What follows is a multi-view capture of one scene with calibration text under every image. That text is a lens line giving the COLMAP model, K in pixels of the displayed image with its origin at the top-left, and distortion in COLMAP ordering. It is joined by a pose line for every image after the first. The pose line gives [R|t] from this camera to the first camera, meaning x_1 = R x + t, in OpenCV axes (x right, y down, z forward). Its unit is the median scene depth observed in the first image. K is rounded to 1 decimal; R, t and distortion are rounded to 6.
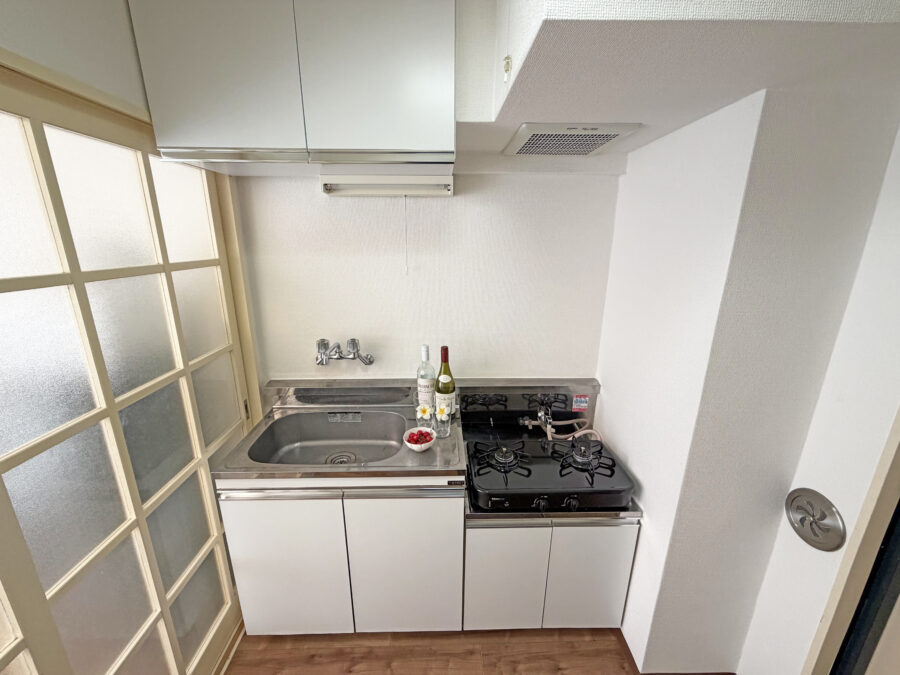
lens RADIAL K [[358.6, 0, 448.4], [0, 358.6, 338.5], [0, 0, 1]] dist [-0.000244, -0.000483]
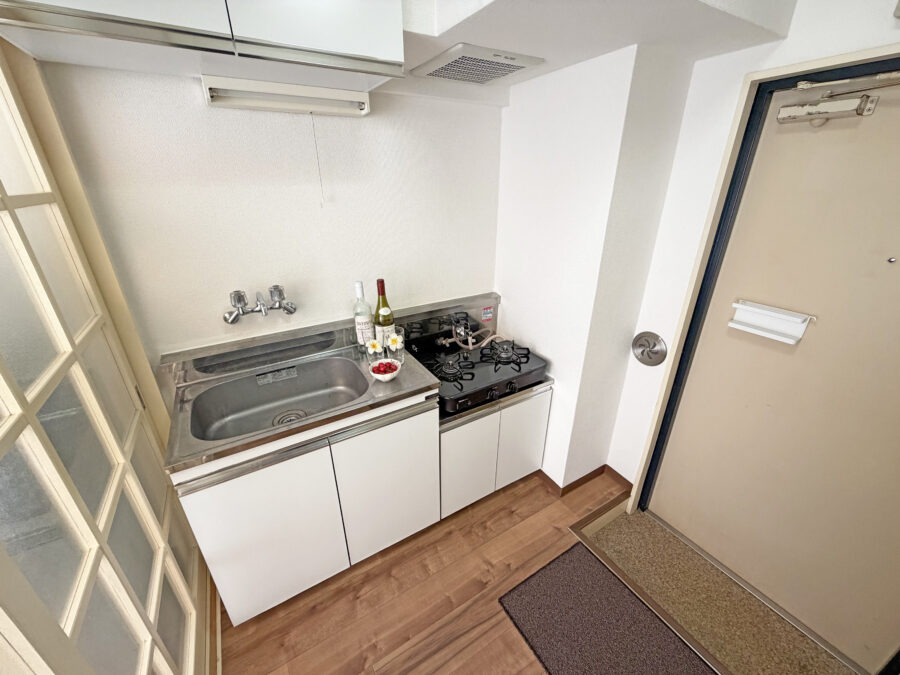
lens RADIAL K [[358.6, 0, 448.4], [0, 358.6, 338.5], [0, 0, 1]] dist [-0.000244, -0.000483]
pose [[0.868946, -0.208841, 0.448684, -0.335946], [0.140729, 0.973446, 0.180550, 0.029857], [-0.474476, -0.093746, 0.875262, 0.018445]]
